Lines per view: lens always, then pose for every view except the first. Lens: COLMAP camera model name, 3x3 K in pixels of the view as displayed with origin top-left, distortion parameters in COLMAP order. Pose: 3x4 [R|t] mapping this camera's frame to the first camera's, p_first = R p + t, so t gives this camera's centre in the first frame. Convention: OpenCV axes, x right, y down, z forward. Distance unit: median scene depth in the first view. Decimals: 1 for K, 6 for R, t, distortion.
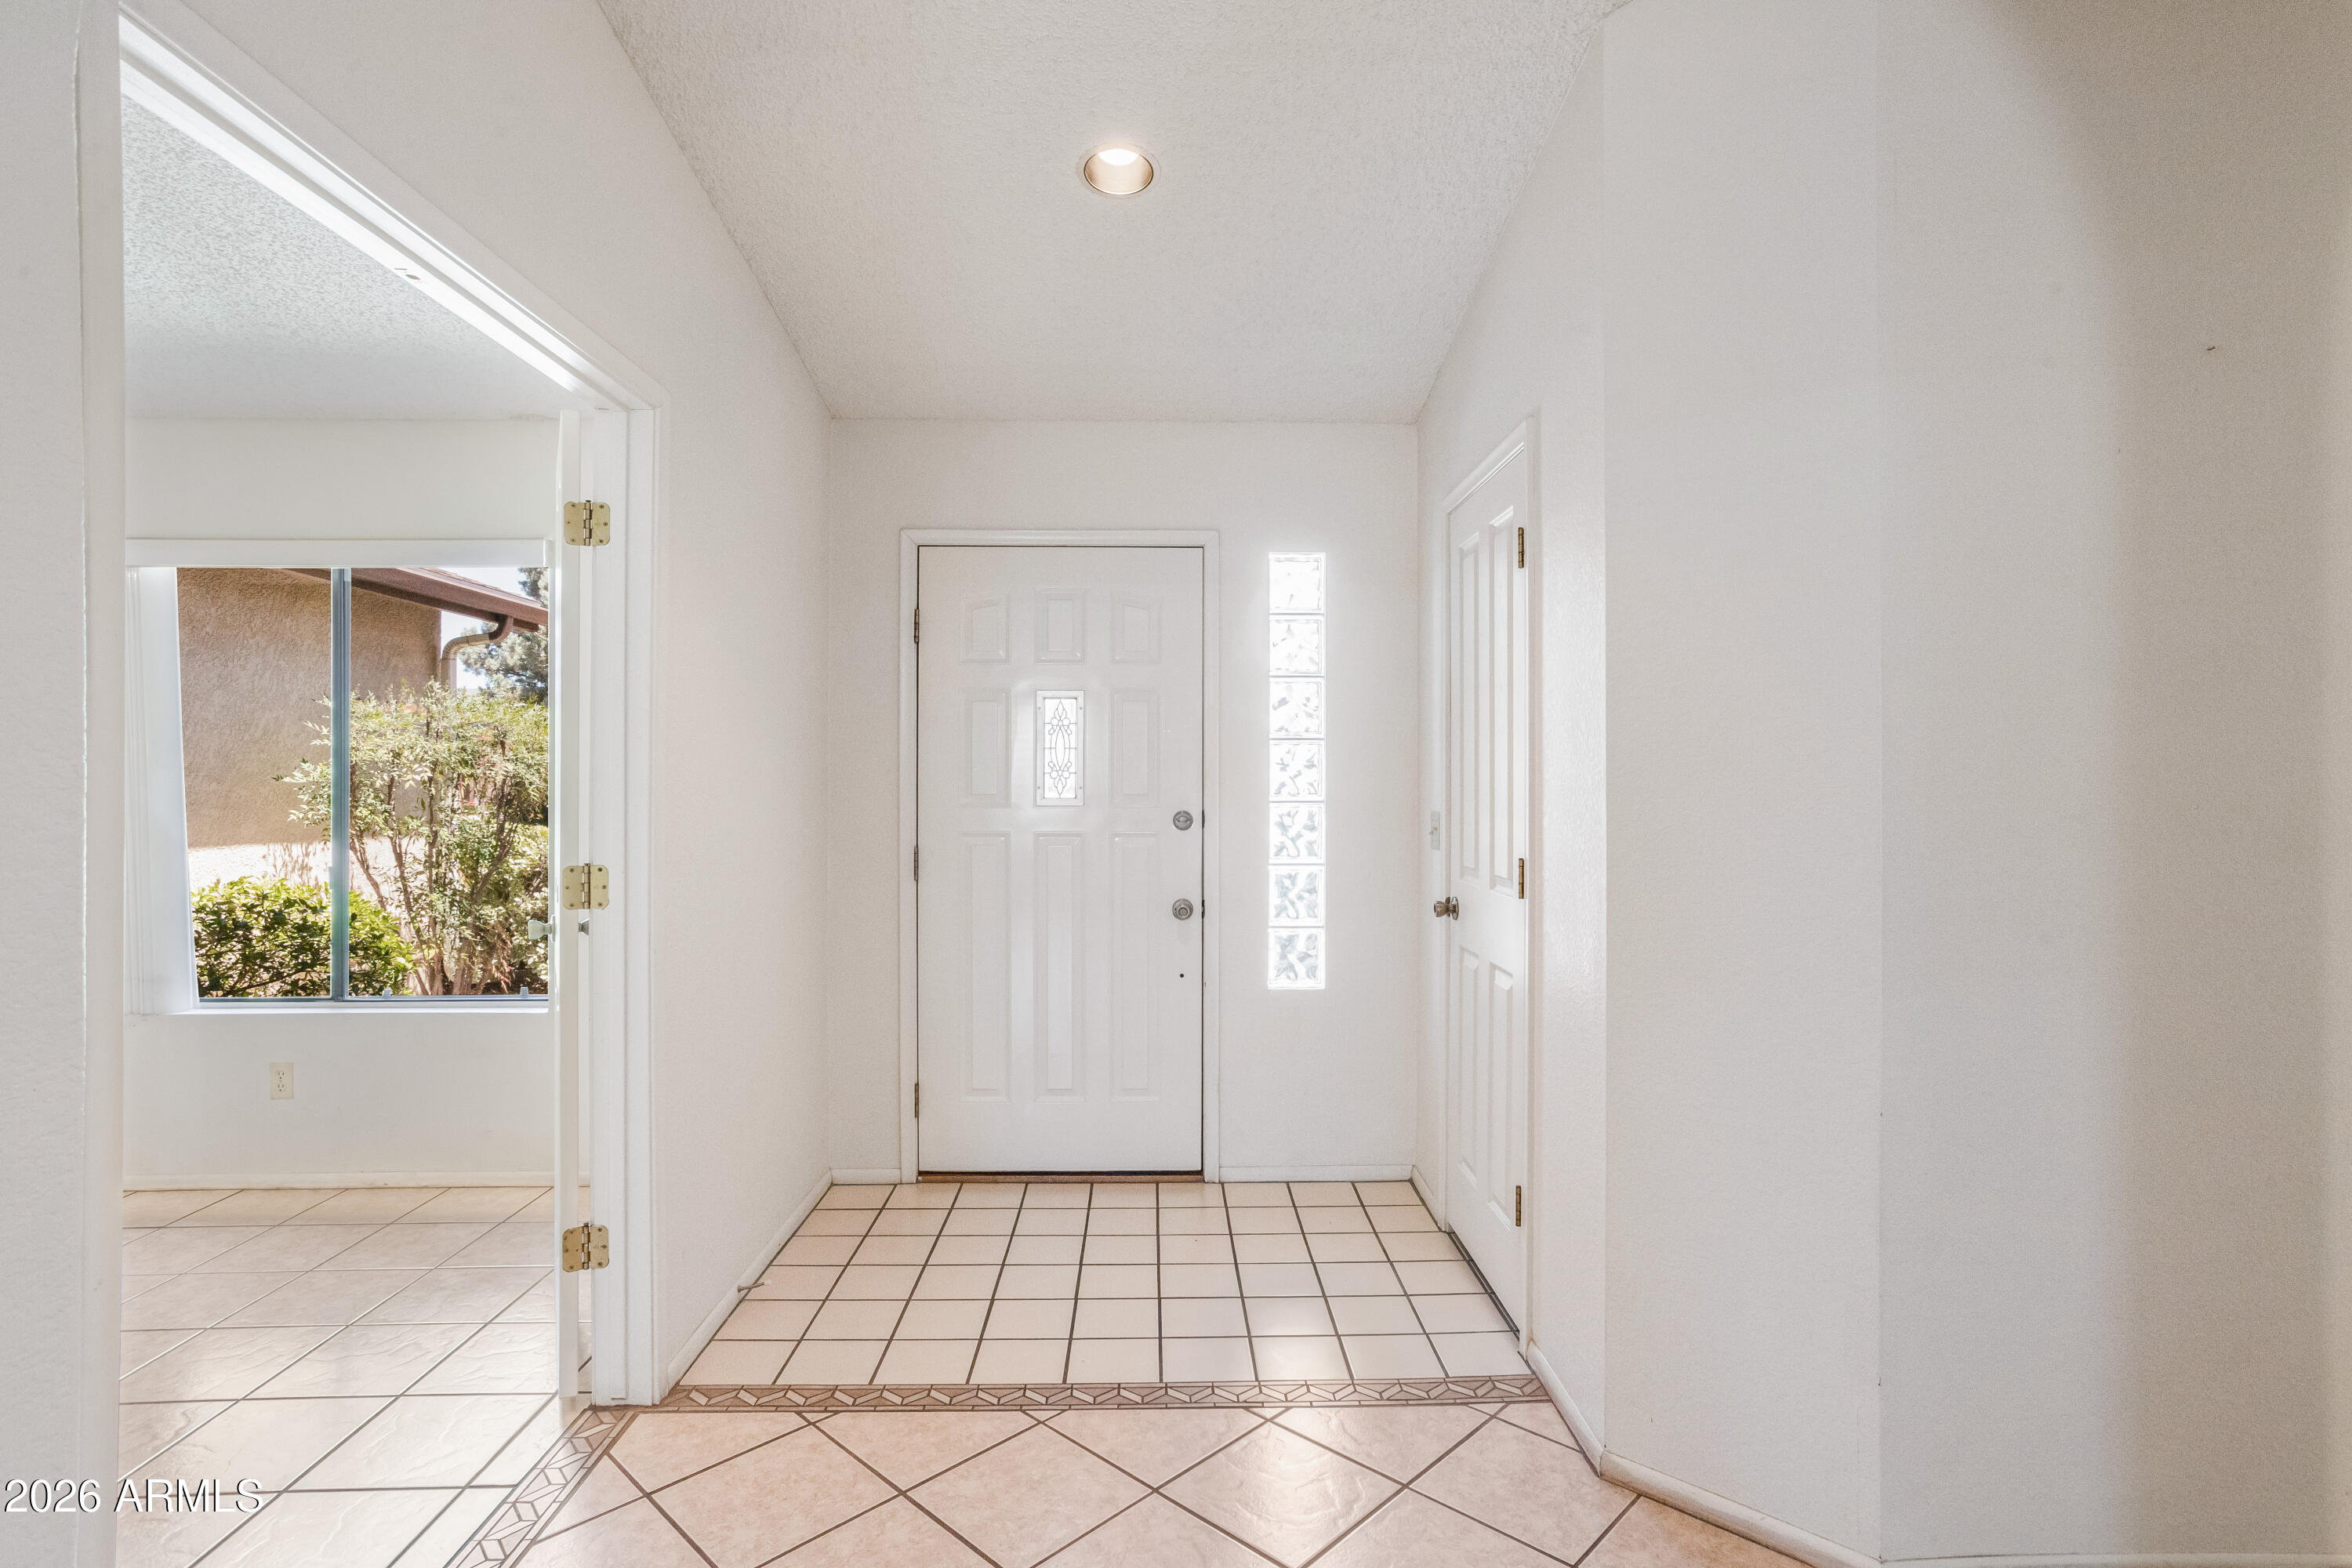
lens RADIAL K [[1168.0, 0, 1176.0], [0, 1168.0, 784.0], [0, 0, 1]] dist [-0.050454, 0.038241]
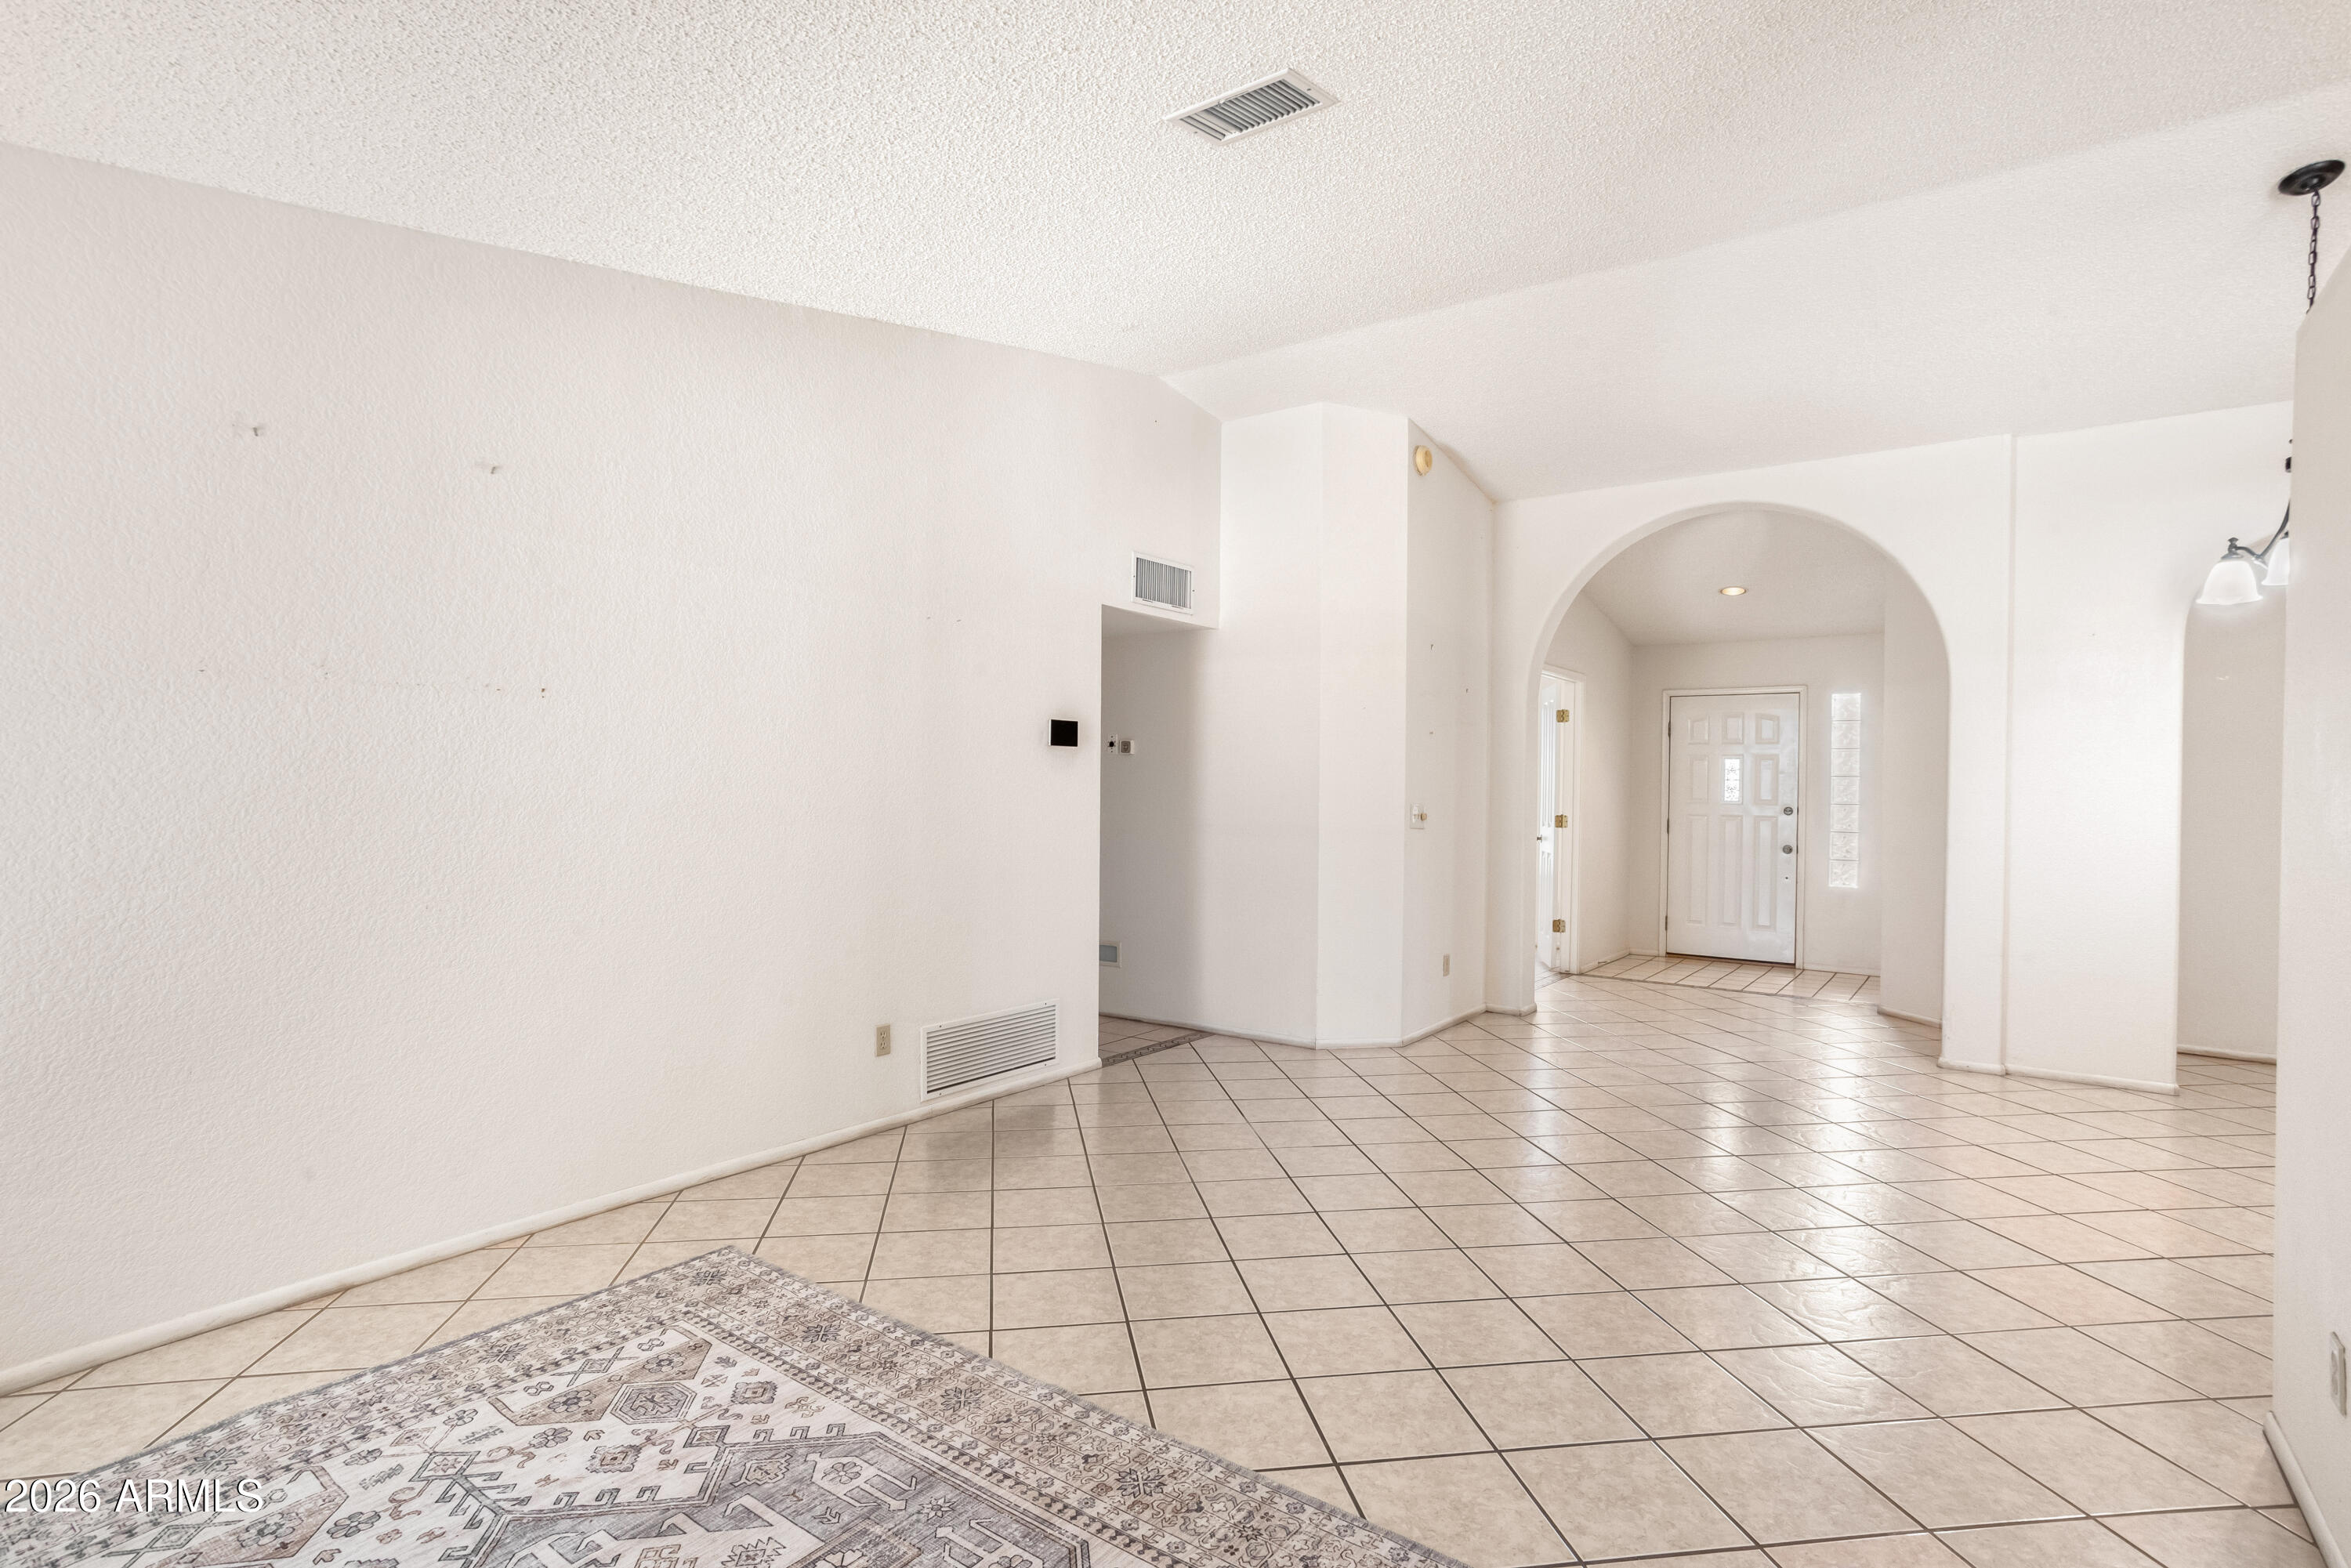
lens RADIAL K [[1167.4, 0, 1175.5], [0, 1167.4, 784.0], [0, 0, 1]] dist [-0.050454, 0.038241]
pose [[0.796573, 0.012093, -0.604421, 0.422186], [-0.017345, 0.999845, -0.002854, 0.005831], [0.604293, 0.012757, 0.796660, -1.563049]]
